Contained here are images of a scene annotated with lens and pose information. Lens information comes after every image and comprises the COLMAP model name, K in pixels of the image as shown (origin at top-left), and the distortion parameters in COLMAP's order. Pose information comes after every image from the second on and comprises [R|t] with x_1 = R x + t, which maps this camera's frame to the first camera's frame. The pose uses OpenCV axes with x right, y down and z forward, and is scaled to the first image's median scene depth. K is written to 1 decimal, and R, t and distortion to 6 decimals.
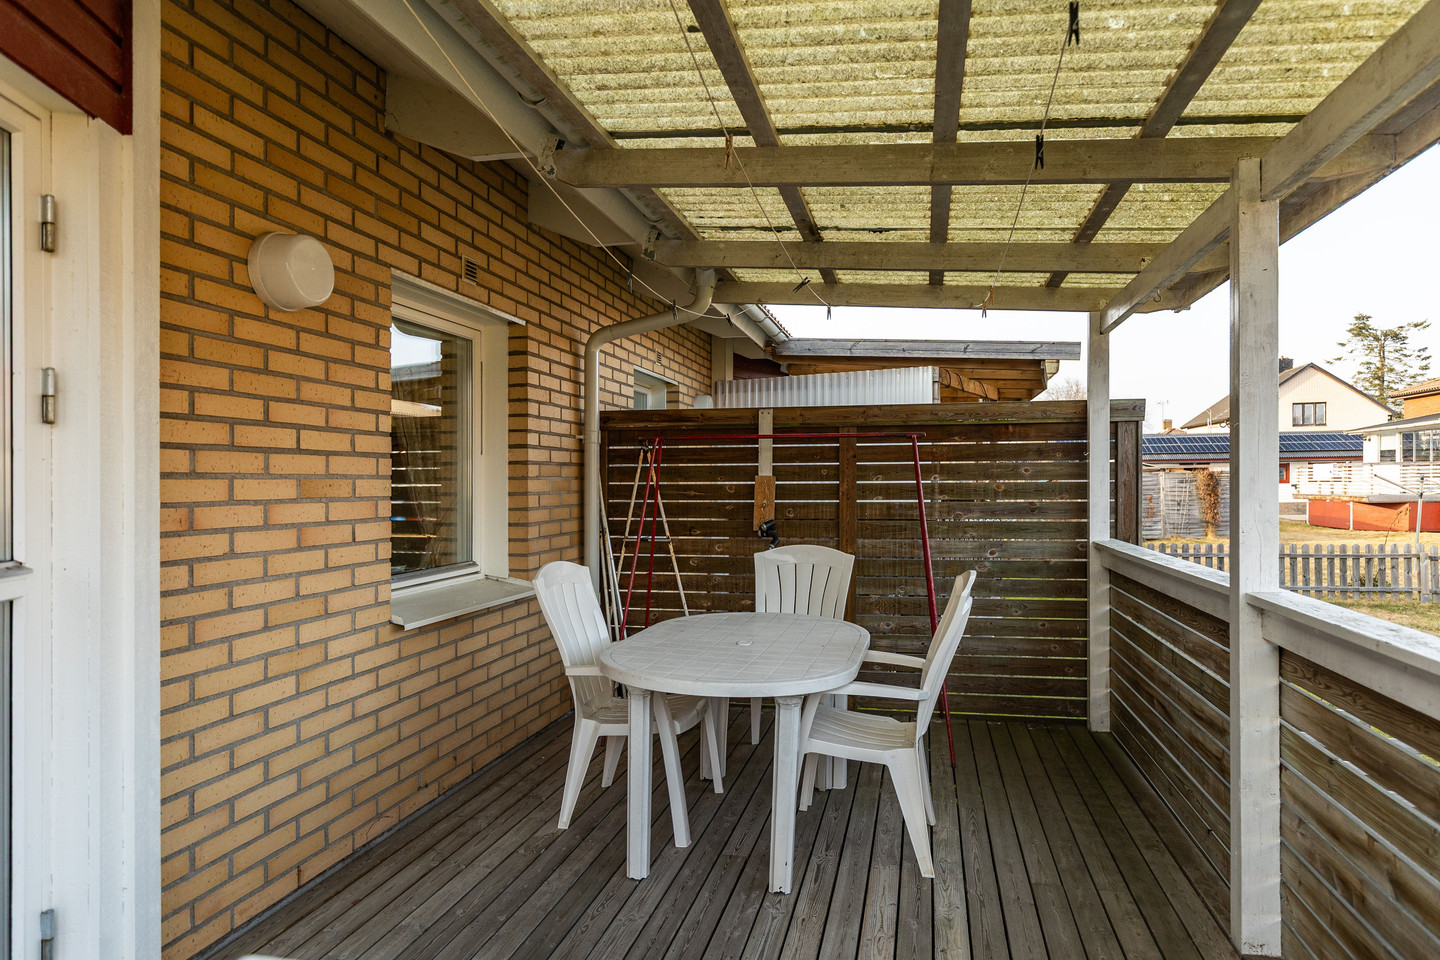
lens RADIAL K [[875.1, 0, 719.6], [0, 875.1, 480.7], [0, 0, 1]] dist [0.000995, 0.000162]
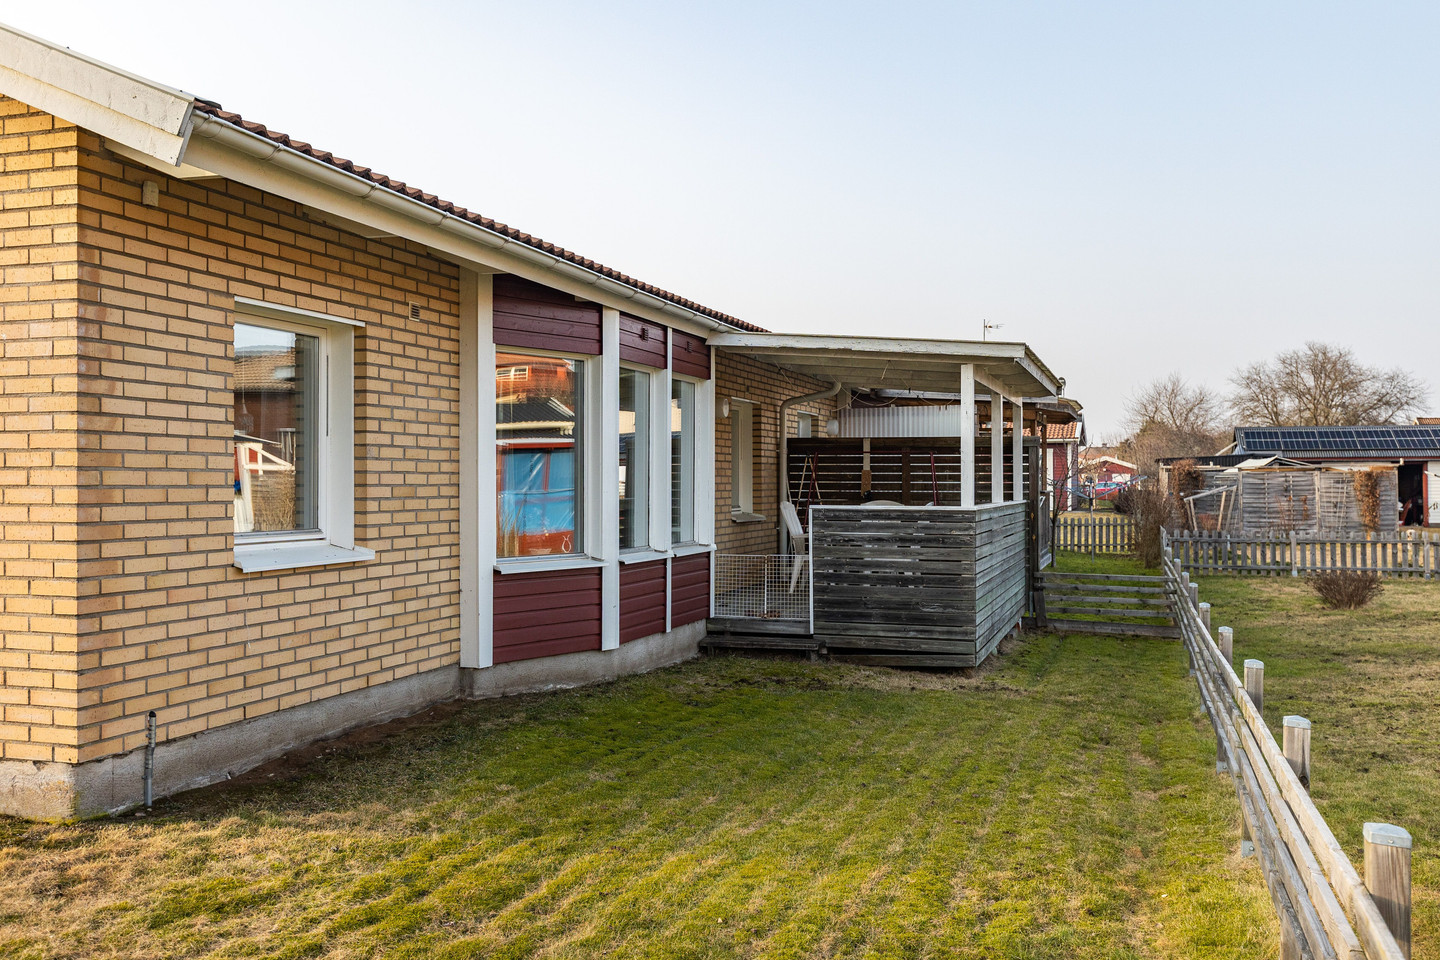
lens RADIAL K [[1271.1, 0, 719.0], [0, 1271.1, 477.1], [0, 0, 1]] dist [0.000428, -0.000825]
pose [[0.996333, 0.006099, -0.085344, -0.038742], [-0.006371, 0.999975, -0.002919, 0.022343], [0.085324, 0.003452, 0.996347, -2.027674]]
